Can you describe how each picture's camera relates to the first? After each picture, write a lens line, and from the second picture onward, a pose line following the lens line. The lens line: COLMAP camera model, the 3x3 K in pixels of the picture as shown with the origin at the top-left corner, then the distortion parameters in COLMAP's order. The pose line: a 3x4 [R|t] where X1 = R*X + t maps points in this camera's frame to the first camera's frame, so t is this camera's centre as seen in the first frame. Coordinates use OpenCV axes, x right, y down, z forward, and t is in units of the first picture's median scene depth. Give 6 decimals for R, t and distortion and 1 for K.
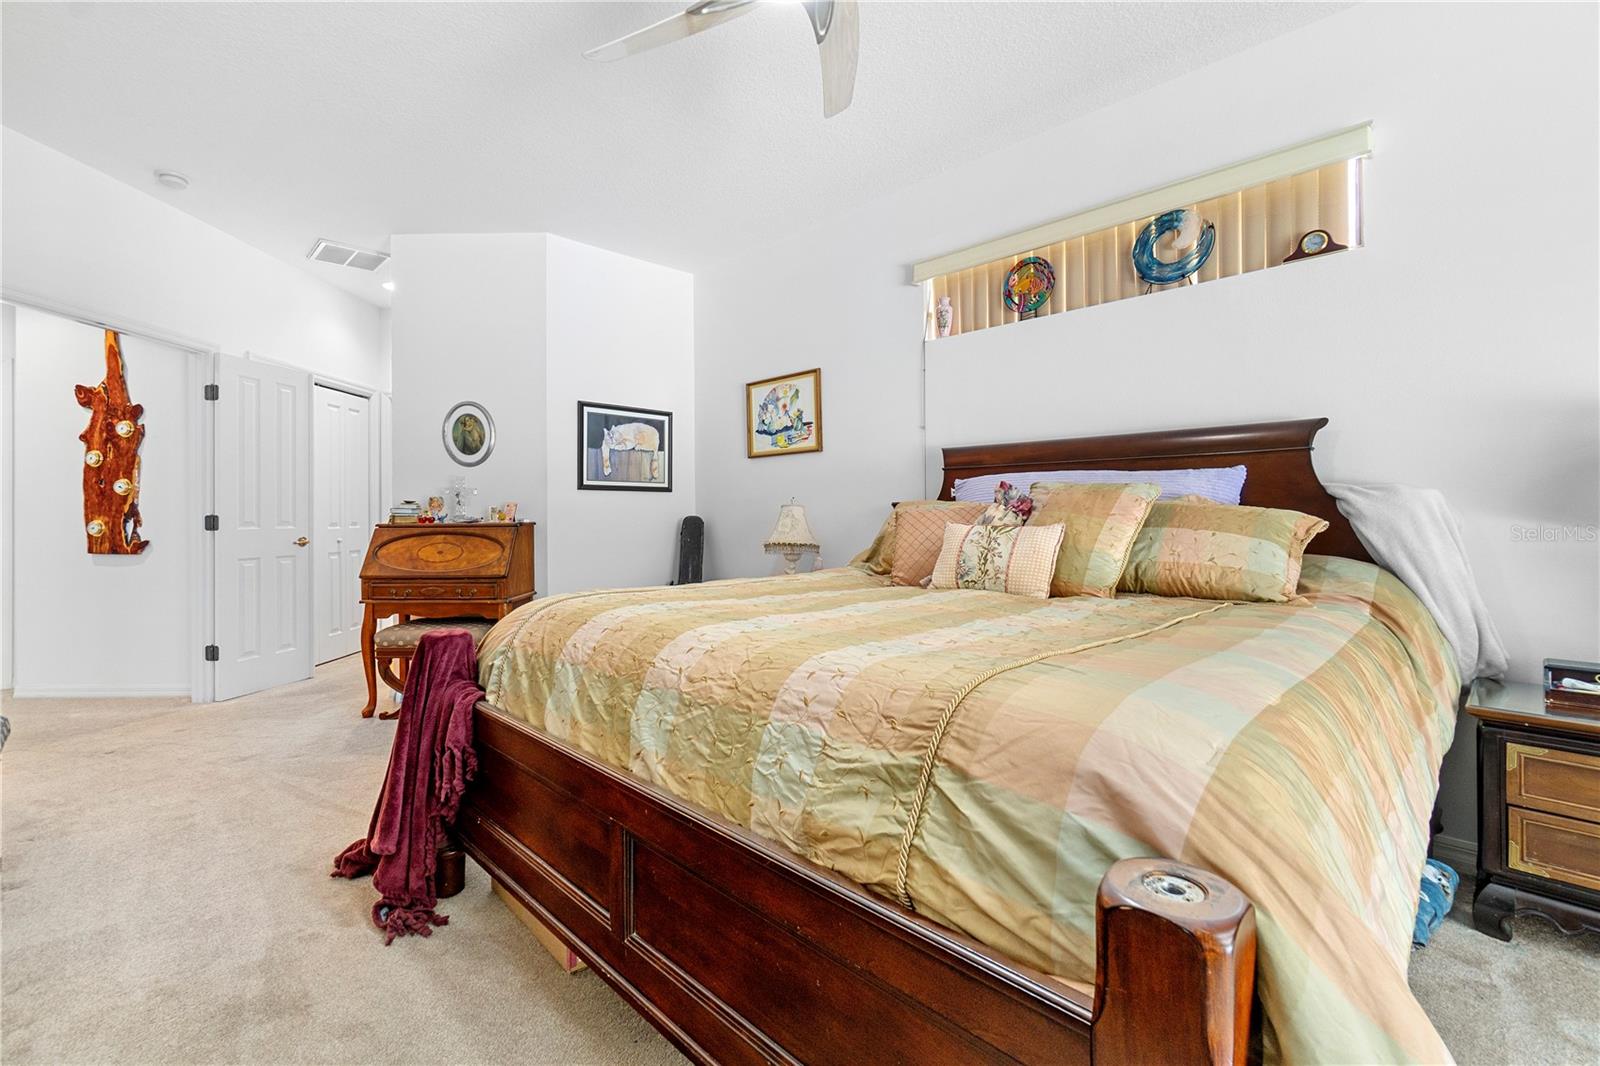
lens RADIAL K [[718.6, 0, 800.3], [0, 718.6, 525.7], [0, 0, 1]] dist [-0.004160, -0.000023]
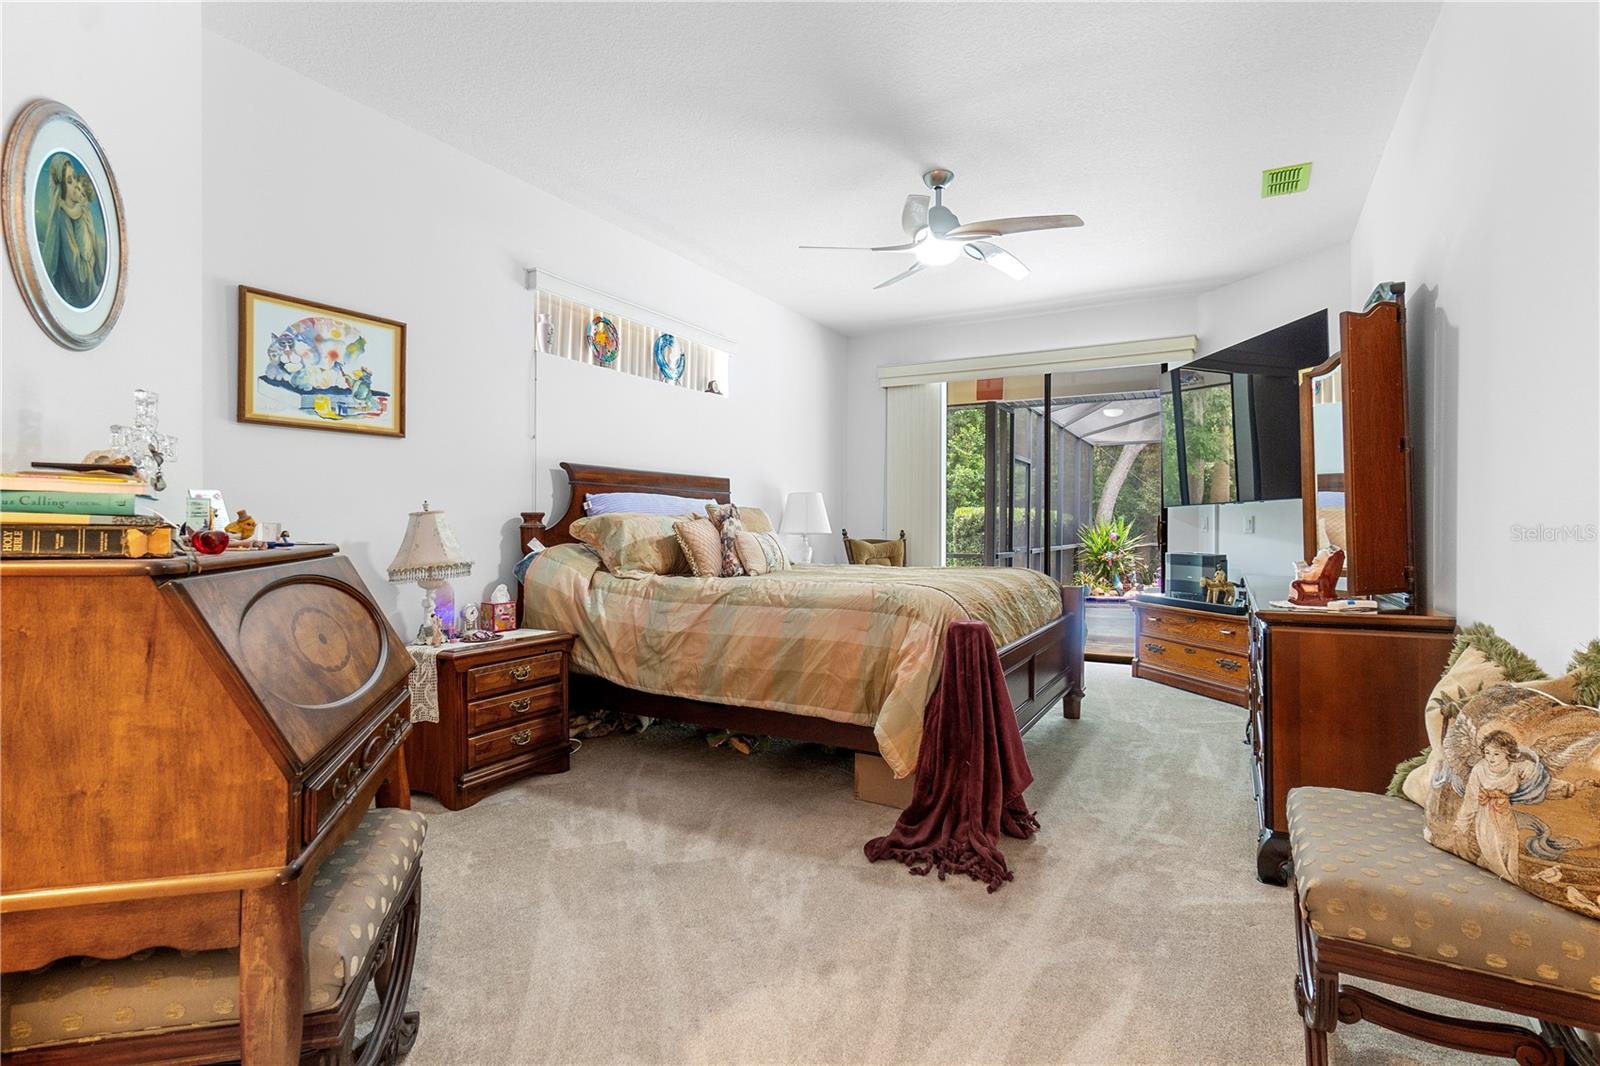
lens RADIAL K [[782.3, 0, 799.4], [0, 782.3, 526.3], [0, 0, 1]] dist [-0.004404, 0.000201]
pose [[-0.282941, 0.000121, 0.959137, -0.811781], [0.012816, 0.999911, 0.003655, -0.011546], [-0.959052, 0.013326, -0.282917, 0.810204]]
